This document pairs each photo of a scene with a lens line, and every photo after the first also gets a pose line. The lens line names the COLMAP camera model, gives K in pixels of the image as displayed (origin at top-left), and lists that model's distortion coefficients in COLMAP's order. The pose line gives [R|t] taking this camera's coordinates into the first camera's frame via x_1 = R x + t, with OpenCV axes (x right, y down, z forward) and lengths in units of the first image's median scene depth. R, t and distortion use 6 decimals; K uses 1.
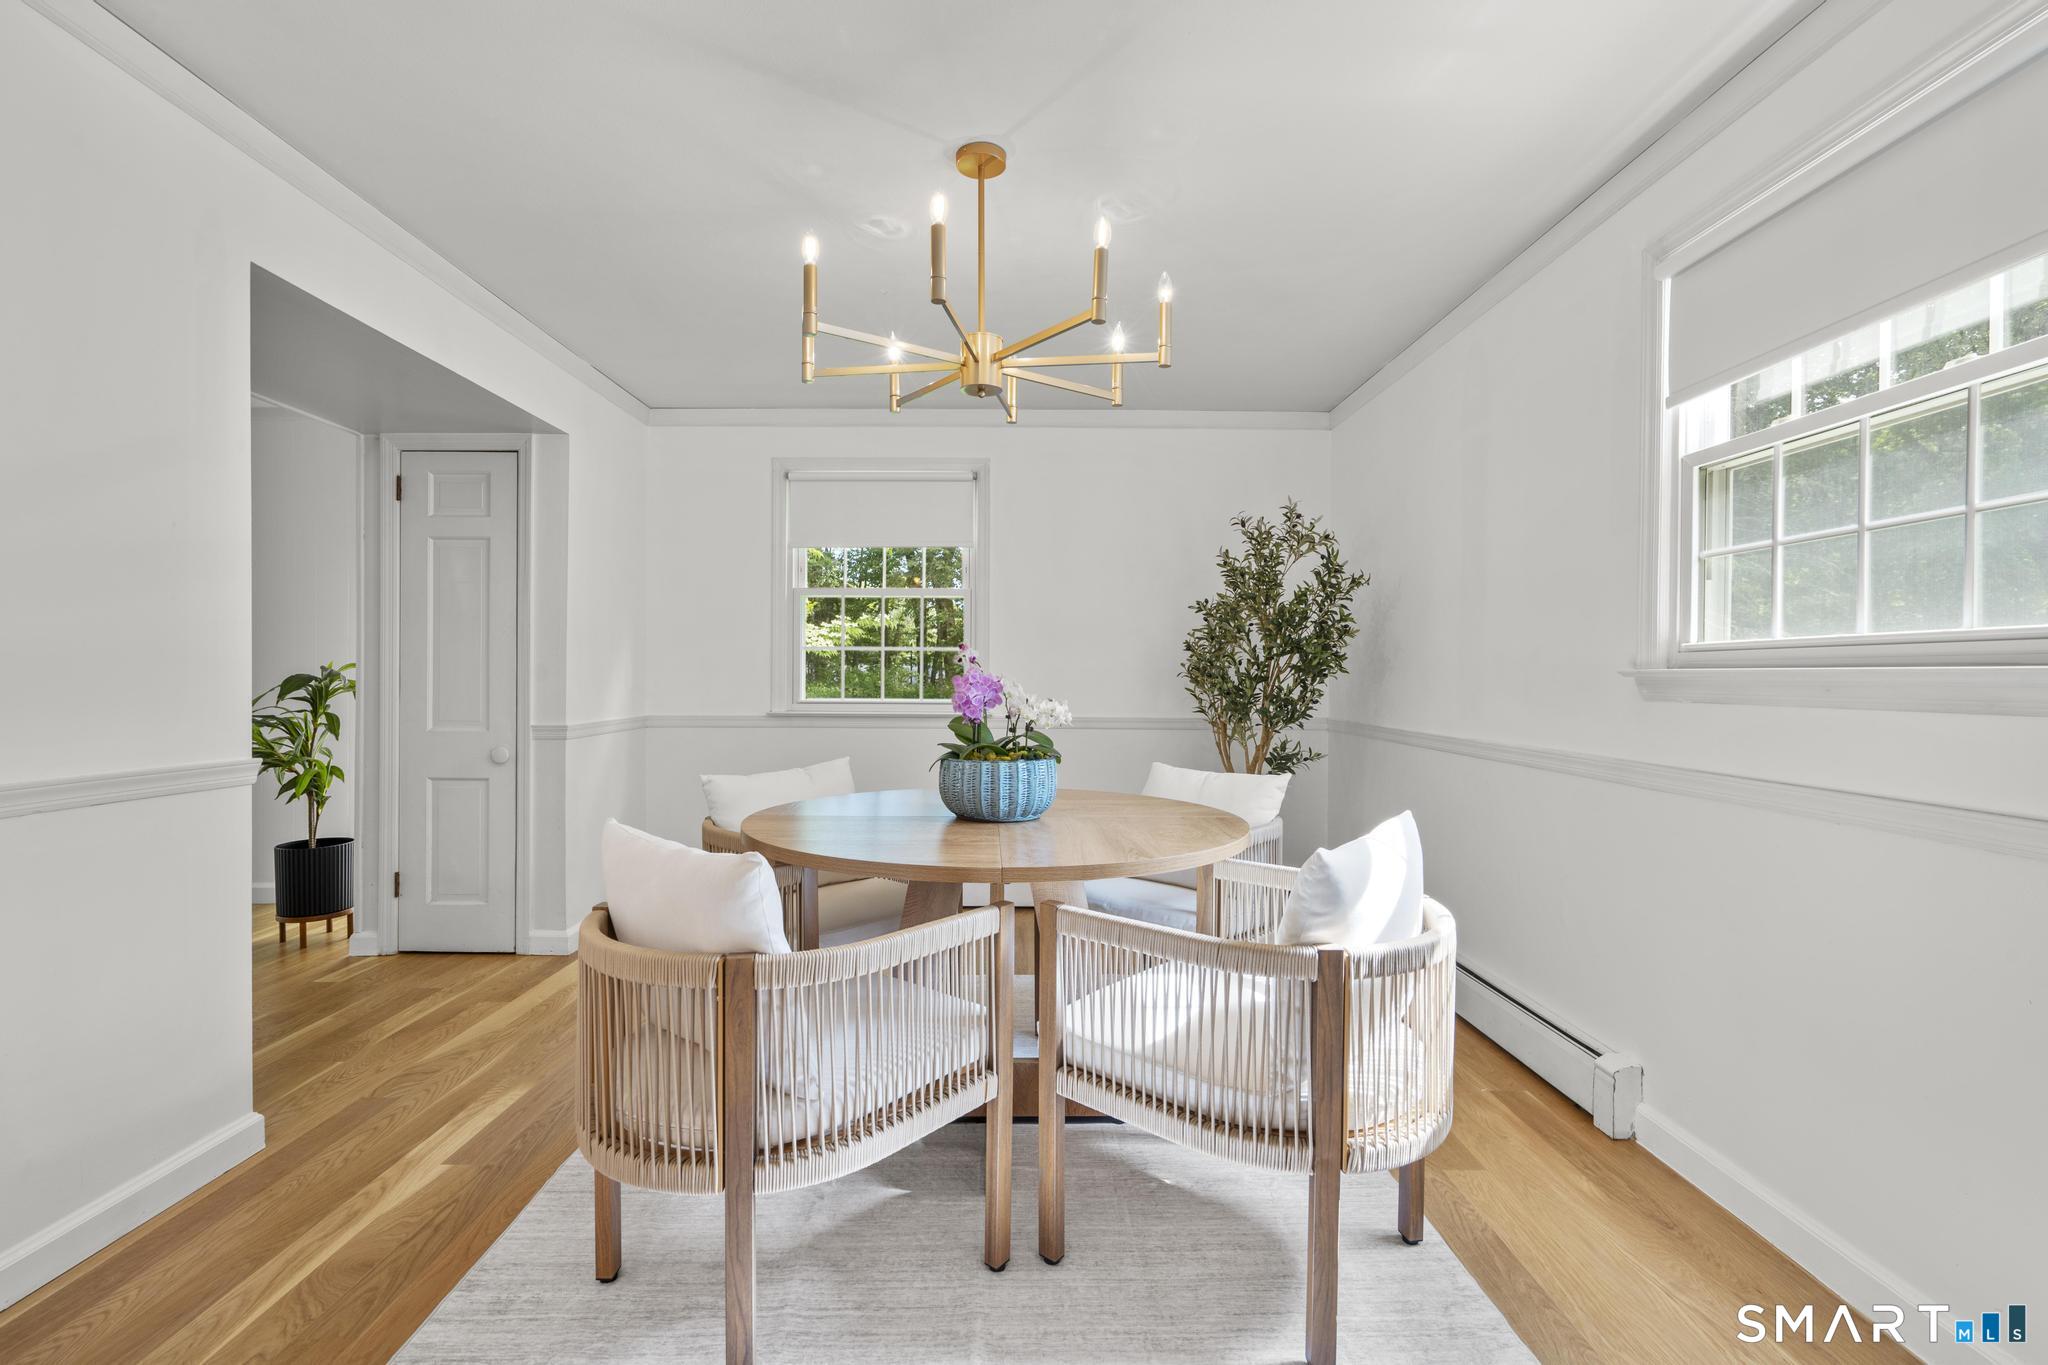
lens RADIAL K [[925.8, 0, 1021.0], [0, 925.8, 683.7], [0, 0, 1]] dist [-0.000274, 0.001944]
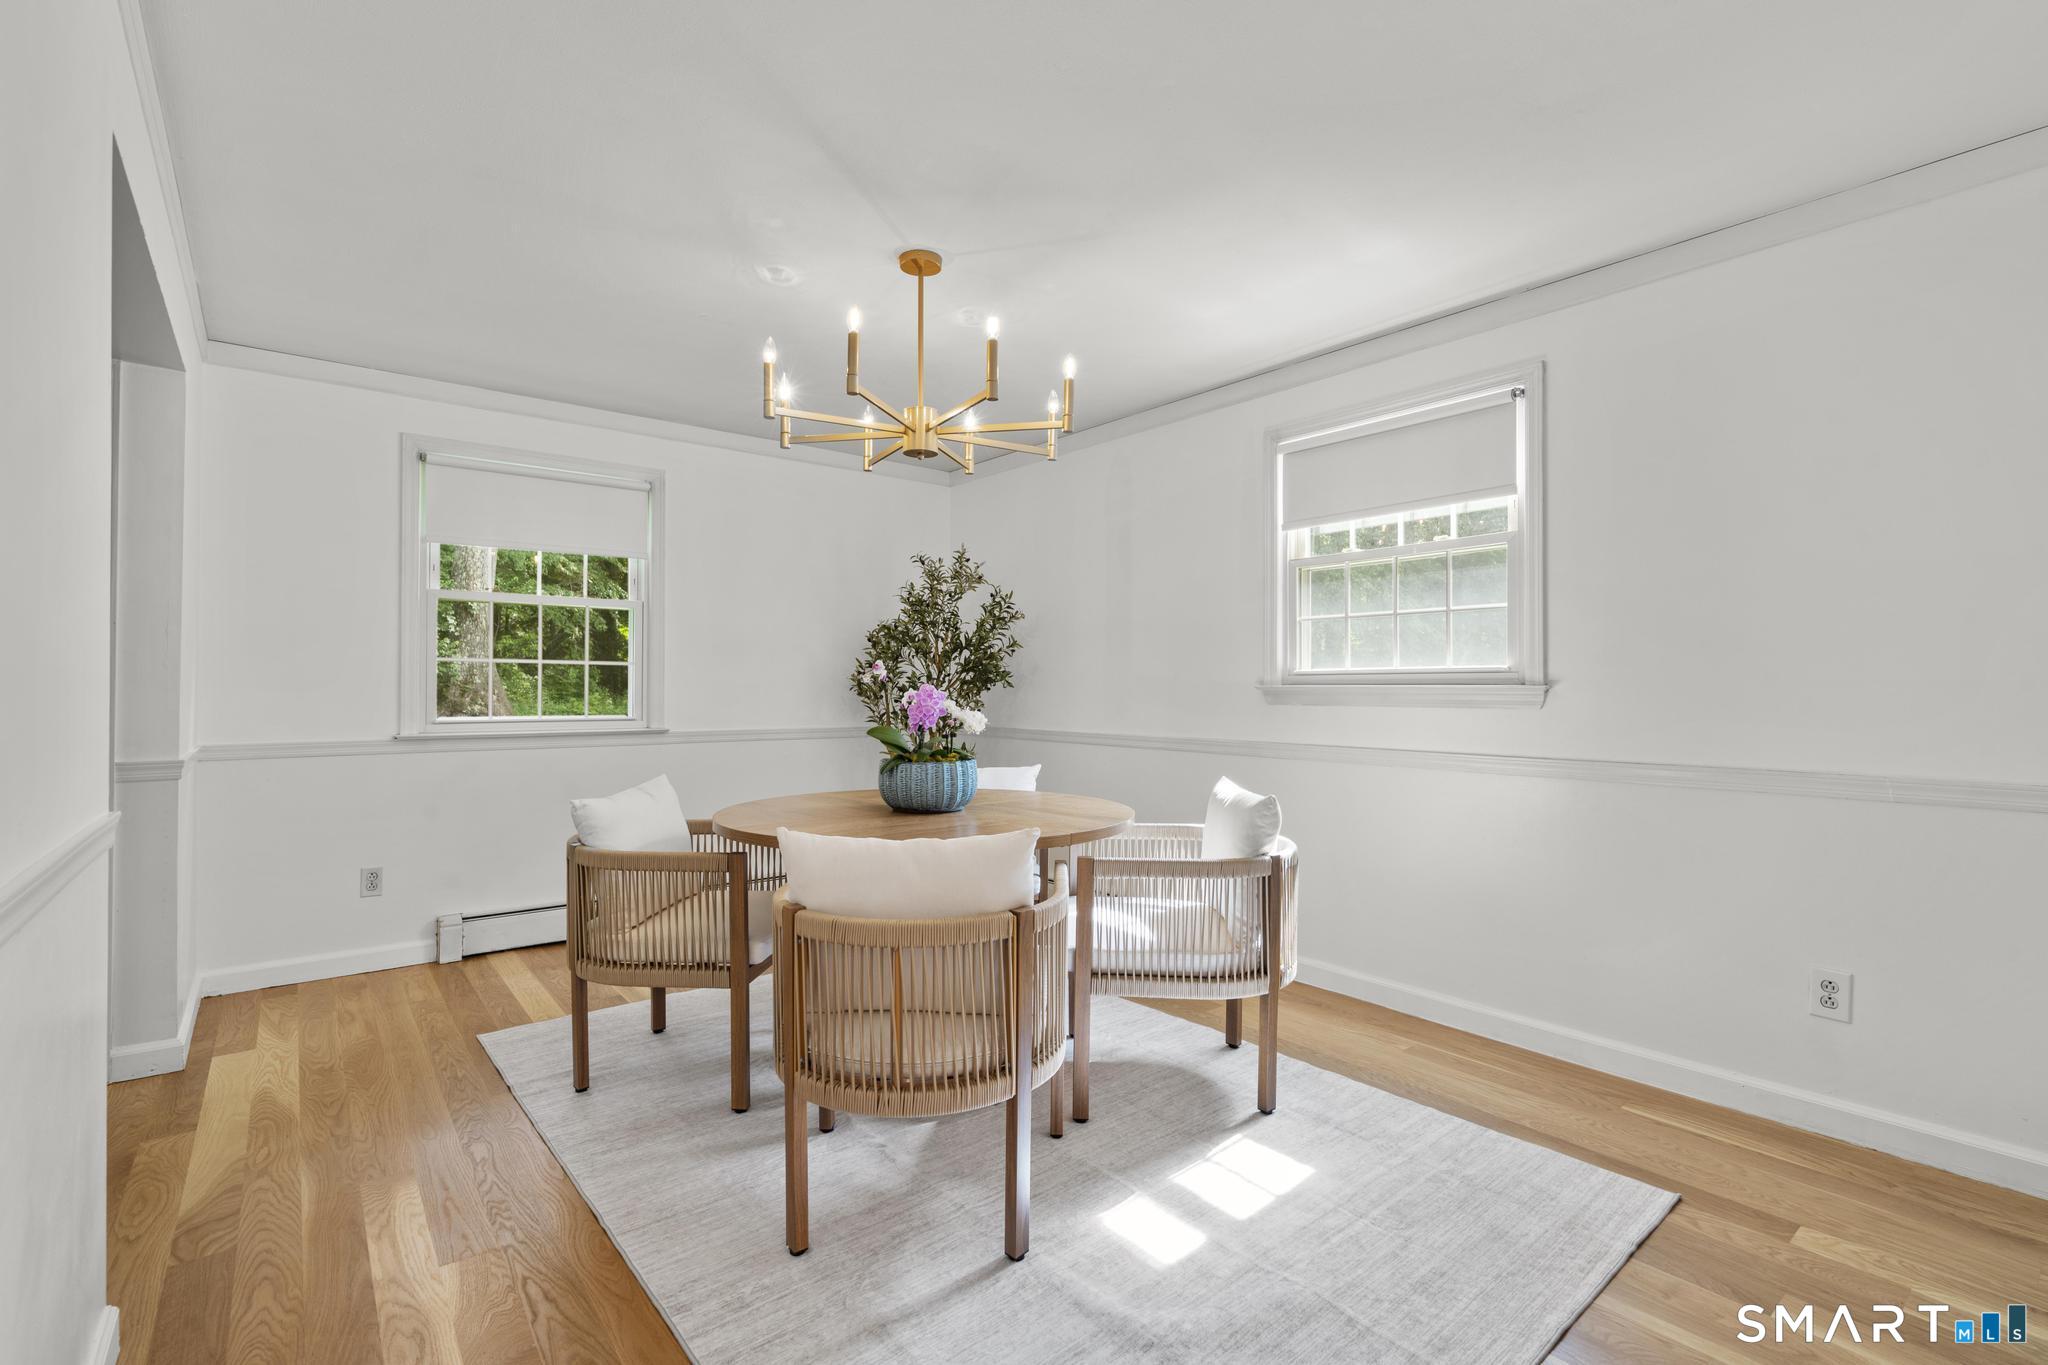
lens RADIAL K [[925.8, 0, 1022.1], [0, 925.8, 684.0], [0, 0, 1]] dist [-0.000274, 0.001944]
pose [[0.777684, -0.001109, 0.628655, -0.707901], [0.008229, 0.999931, -0.008416, -0.007785], [-0.628602, 0.011718, 0.777639, -0.010636]]
